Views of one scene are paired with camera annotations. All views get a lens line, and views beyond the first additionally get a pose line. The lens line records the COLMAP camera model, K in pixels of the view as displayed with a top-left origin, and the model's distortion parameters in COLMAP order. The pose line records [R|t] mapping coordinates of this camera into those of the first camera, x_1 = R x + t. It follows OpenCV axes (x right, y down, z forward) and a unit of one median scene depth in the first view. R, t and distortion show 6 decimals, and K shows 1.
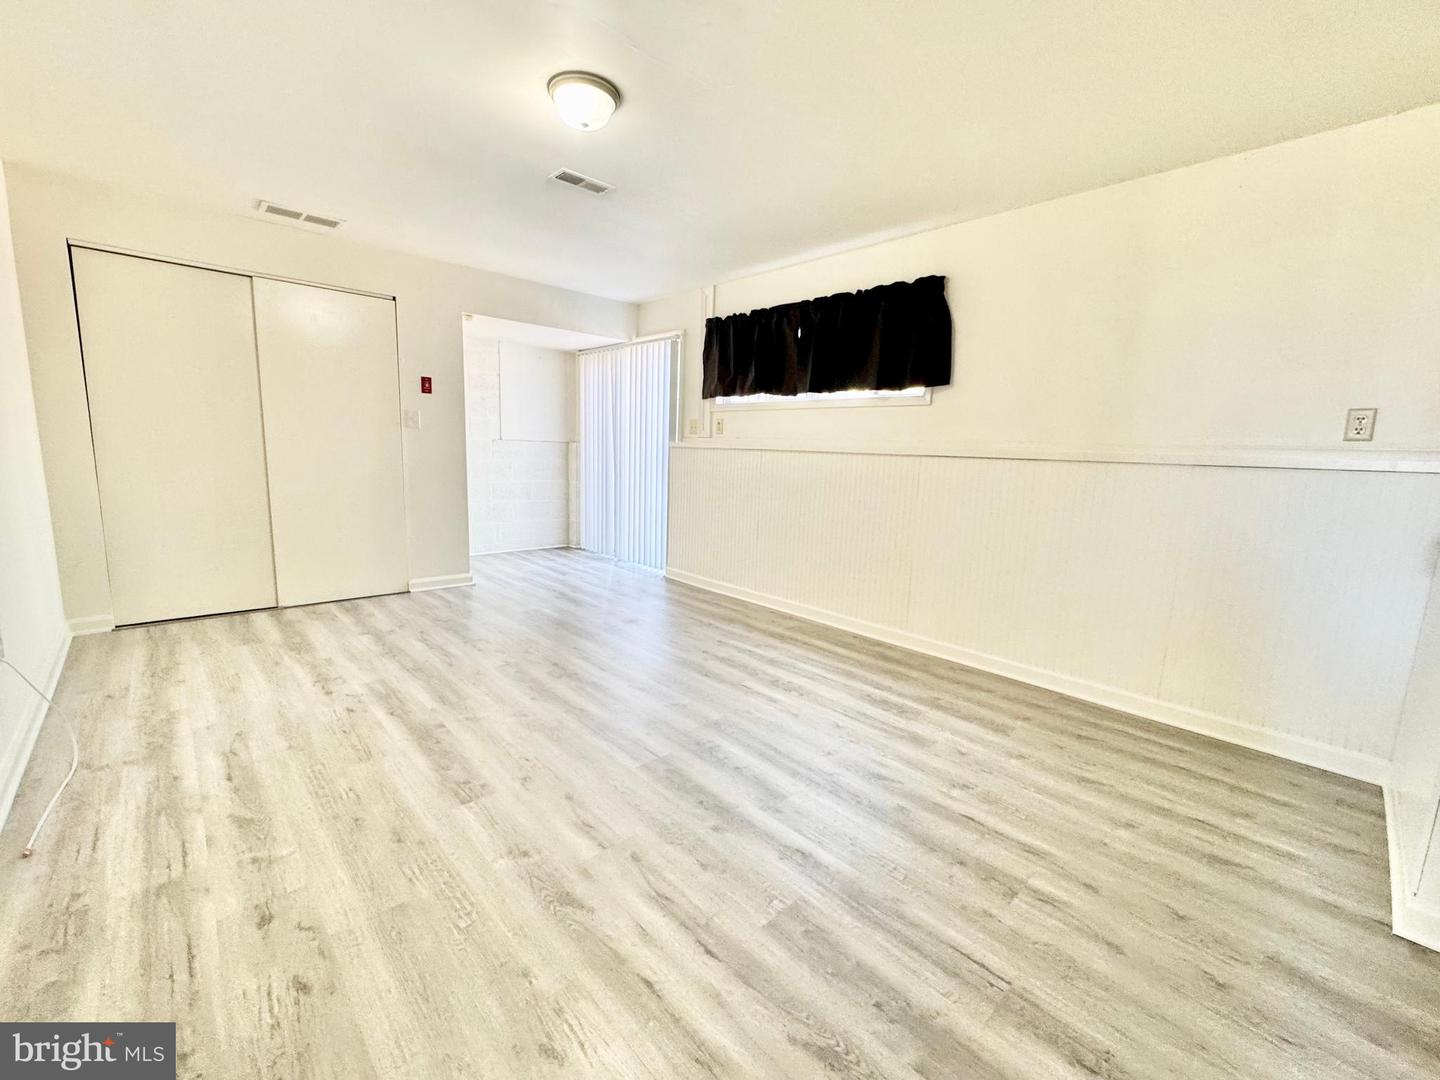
lens RADIAL K [[573.8, 0, 720.0], [0, 573.8, 540.0], [0, 0, 1]] dist [-0.001277, 0.000008]
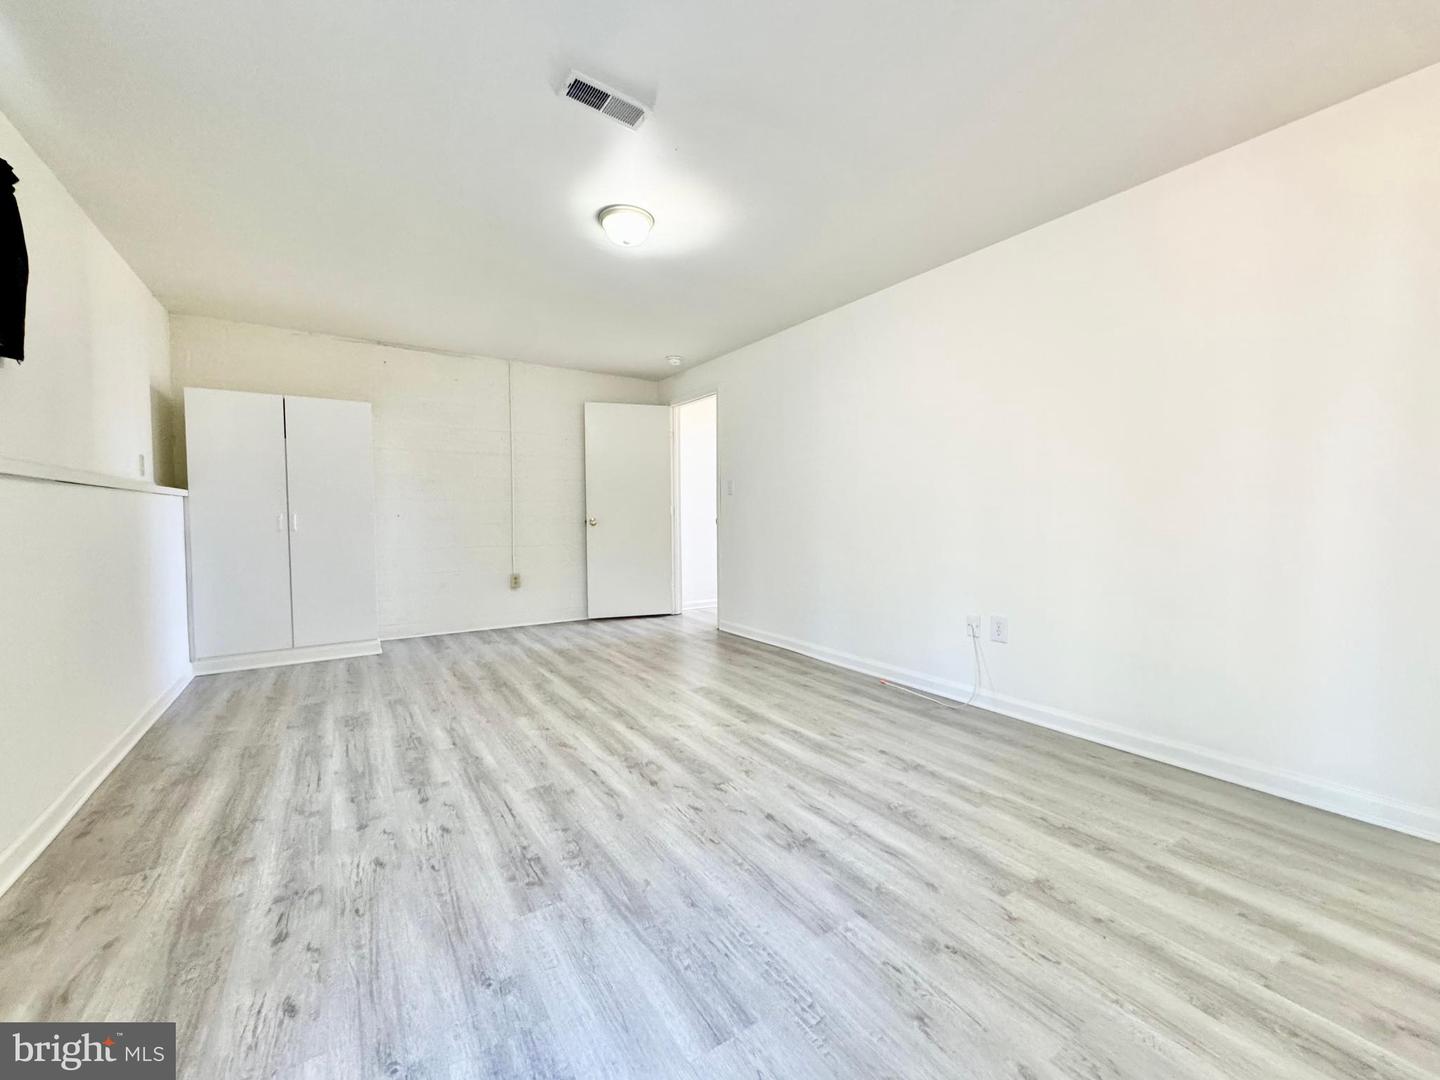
lens RADIAL K [[573.8, 0, 720.0], [0, 573.8, 540.0], [0, 0, 1]] dist [-0.001277, 0.000008]
pose [[-0.984434, -0.039589, 0.171238, -0.555735], [-0.003875, 0.978952, 0.204054, -0.270566], [-0.175712, 0.200214, -0.963867, 1.871186]]
